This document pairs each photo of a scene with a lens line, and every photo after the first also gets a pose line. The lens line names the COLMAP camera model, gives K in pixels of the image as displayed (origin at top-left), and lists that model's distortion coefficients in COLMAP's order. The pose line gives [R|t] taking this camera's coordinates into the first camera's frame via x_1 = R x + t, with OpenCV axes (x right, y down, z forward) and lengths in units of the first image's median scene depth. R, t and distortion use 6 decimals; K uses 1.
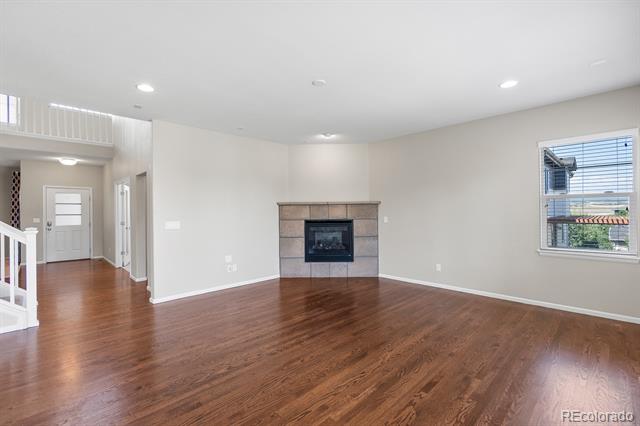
lens RADIAL K [[281.5, 0, 322.4], [0, 281.5, 210.6], [0, 0, 1]] dist [-0.006033, 0.001509]
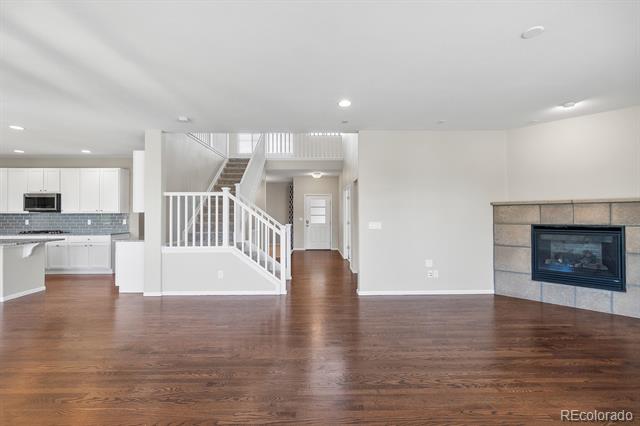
lens RADIAL K [[281.5, 0, 322.9], [0, 281.5, 212.1], [0, 0, 1]] dist [-0.006033, 0.001509]
pose [[0.724462, 0.000360, -0.689315, 0.050529], [0.000007, 1.000000, 0.000530, -0.000491], [0.689315, -0.000388, 0.724462, 0.063391]]
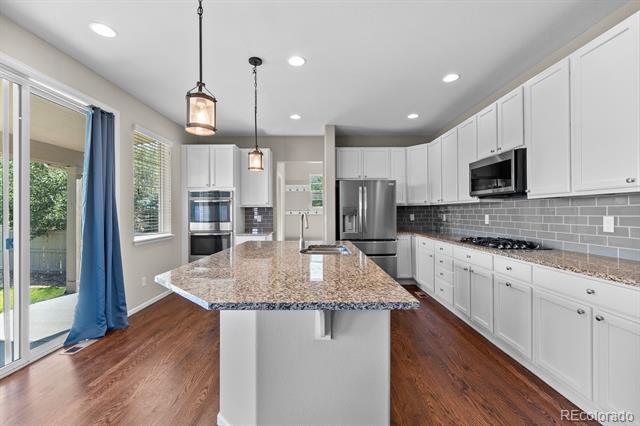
lens RADIAL K [[281.5, 0, 312.5], [0, 281.5, 211.7], [0, 0, 1]] dist [-0.006033, 0.001509]
pose [[-0.702136, 0.007788, -0.712000, -0.975747], [0.013468, 0.999907, -0.002344, 0.022509], [0.711916, -0.011235, -0.702175, 0.228647]]
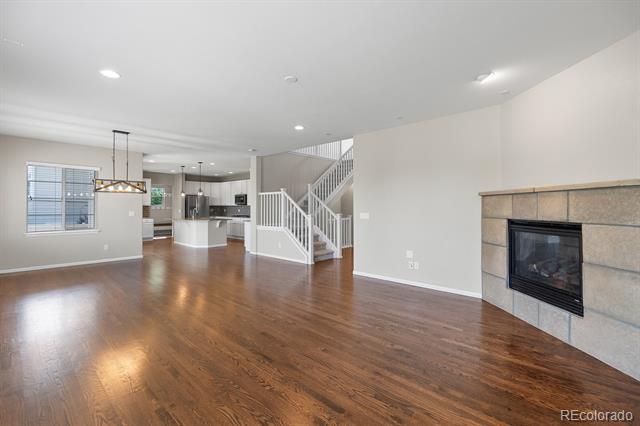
lens RADIAL K [[281.5, 0, 313.3], [0, 281.5, 210.0], [0, 0, 1]] dist [-0.006033, 0.001509]
pose [[0.046054, 0.019294, -0.998753, 0.533244], [0.004045, 0.999802, 0.019501, -0.000445], [0.998931, -0.004938, 0.045967, 0.547209]]
